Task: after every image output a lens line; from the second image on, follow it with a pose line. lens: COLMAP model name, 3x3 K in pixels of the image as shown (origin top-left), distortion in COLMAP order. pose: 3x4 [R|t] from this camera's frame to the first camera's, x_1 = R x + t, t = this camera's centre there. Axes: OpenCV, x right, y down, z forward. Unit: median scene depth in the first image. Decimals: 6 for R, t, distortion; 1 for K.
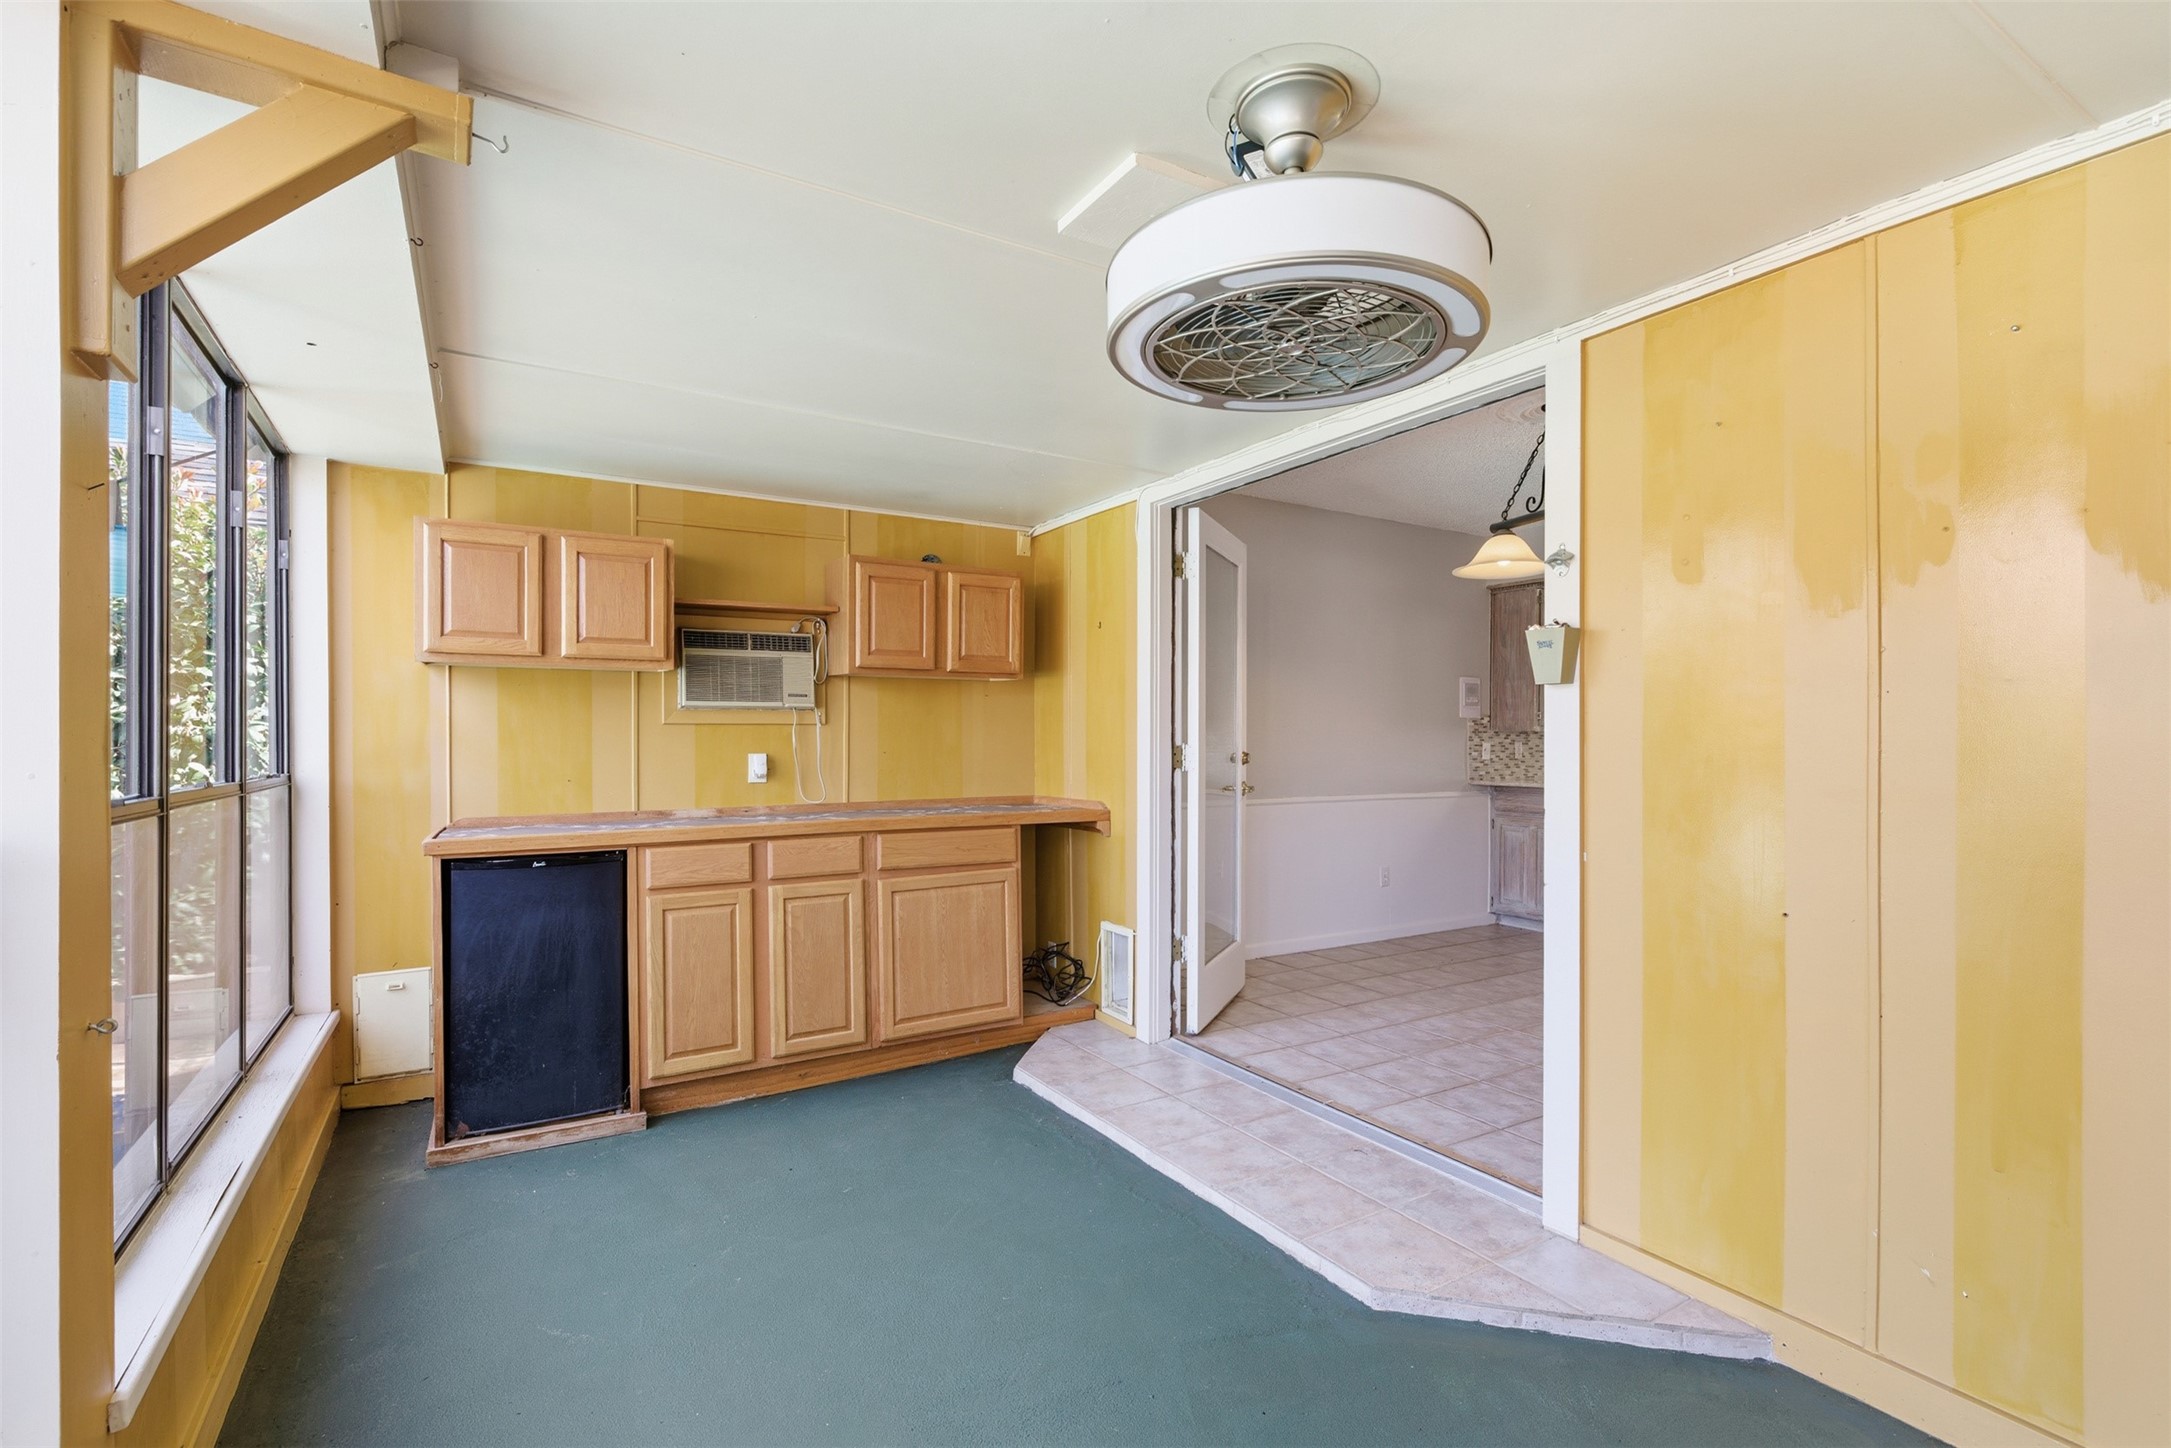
lens RADIAL K [[981.0, 0, 1099.3], [0, 981.0, 738.3], [0, 0, 1]] dist [0.003200, -0.000029]
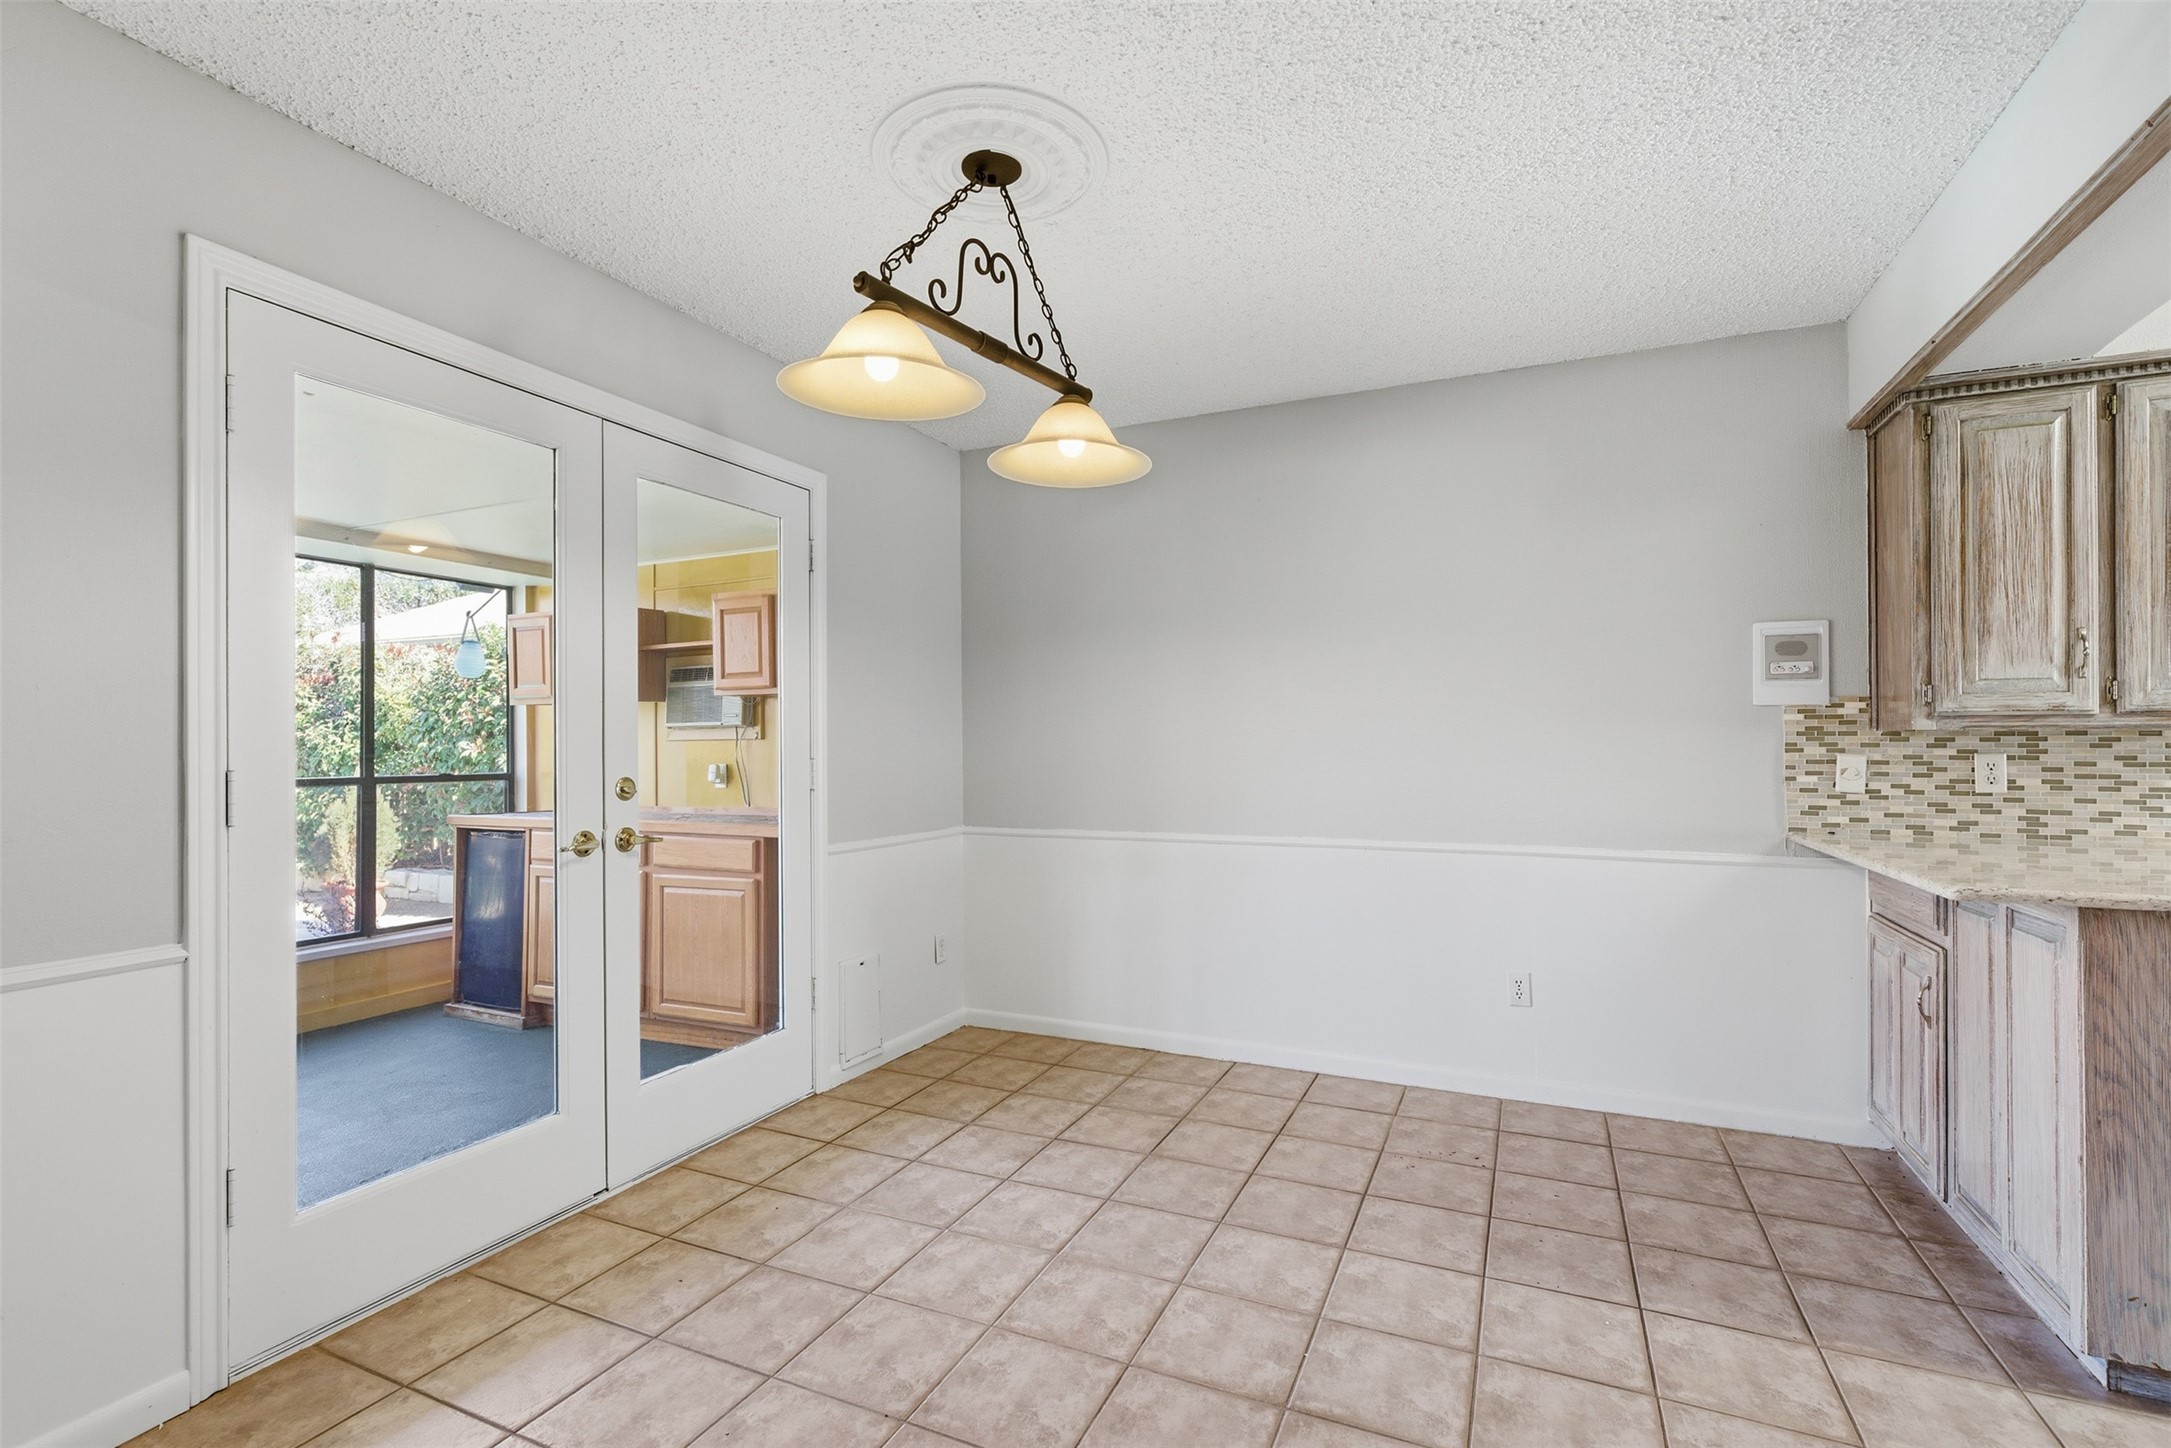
lens RADIAL K [[981.0, 0, 1086.9], [0, 981.0, 731.8], [0, 0, 1]] dist [0.003200, -0.000029]
pose [[0.559125, -0.014105, -0.828963, 0.586123], [0.007213, 0.999900, -0.012148, -0.004079], [0.829052, 0.000813, 0.559171, 0.439498]]
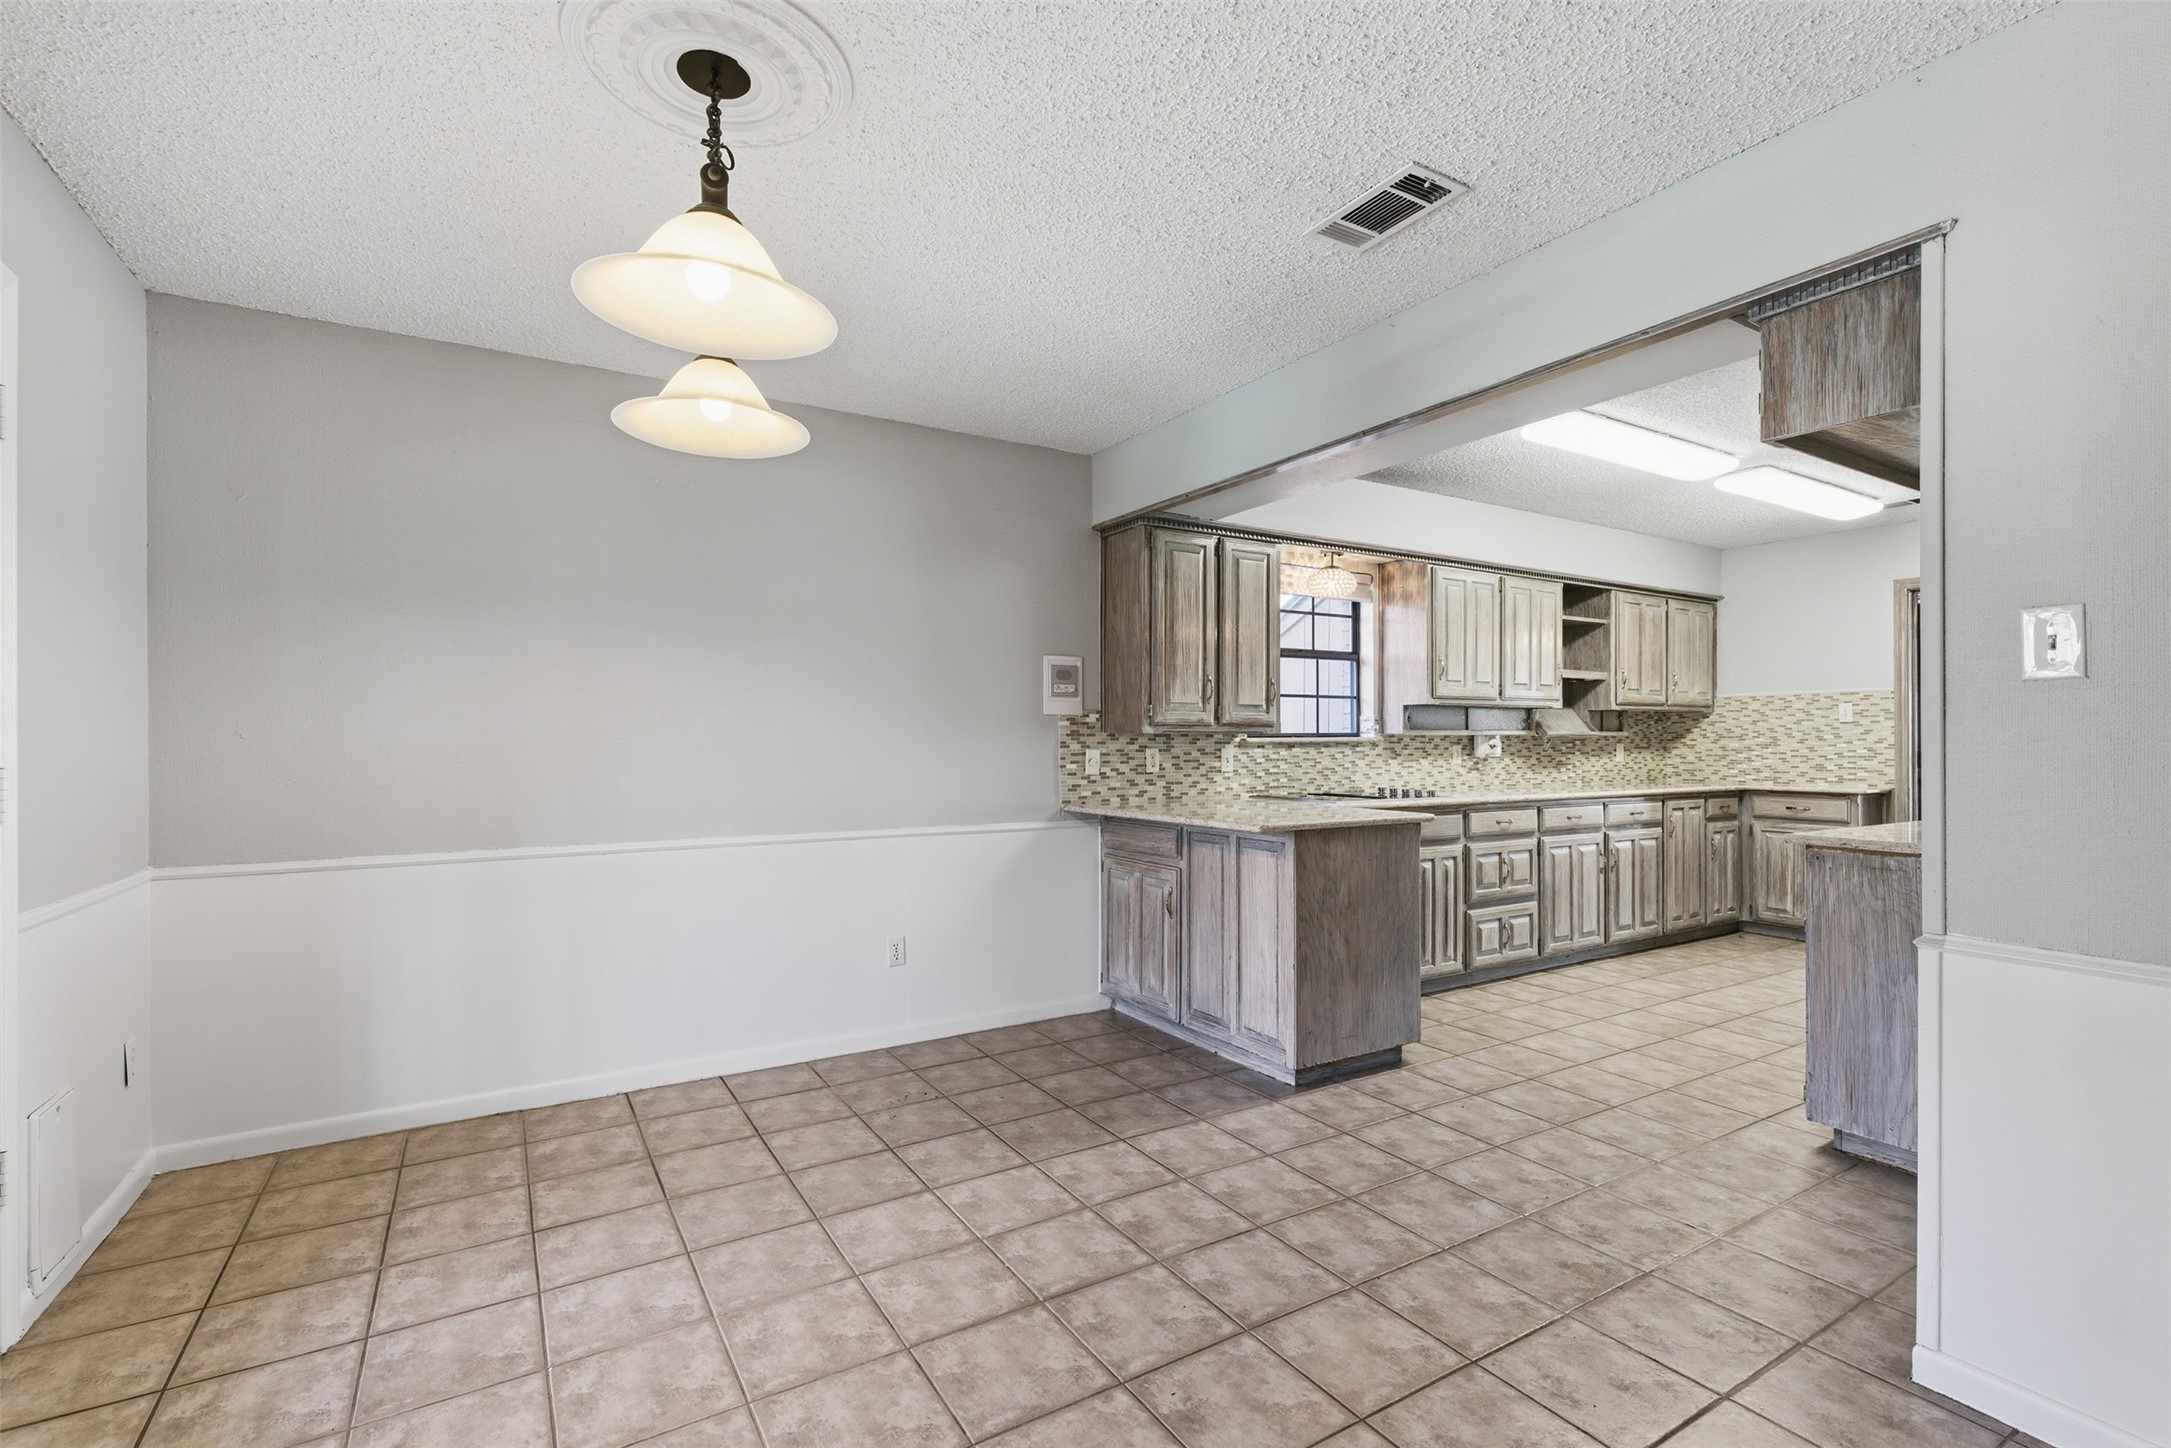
lens RADIAL K [[981.0, 0, 1084.5], [0, 981.0, 734.5], [0, 0, 1]] dist [0.003200, -0.000029]
pose [[0.999992, -0.002976, -0.002480, 0.394530], [0.002976, 0.999996, -0.000061, -0.006715], [0.002480, 0.000054, 0.999997, 0.307428]]
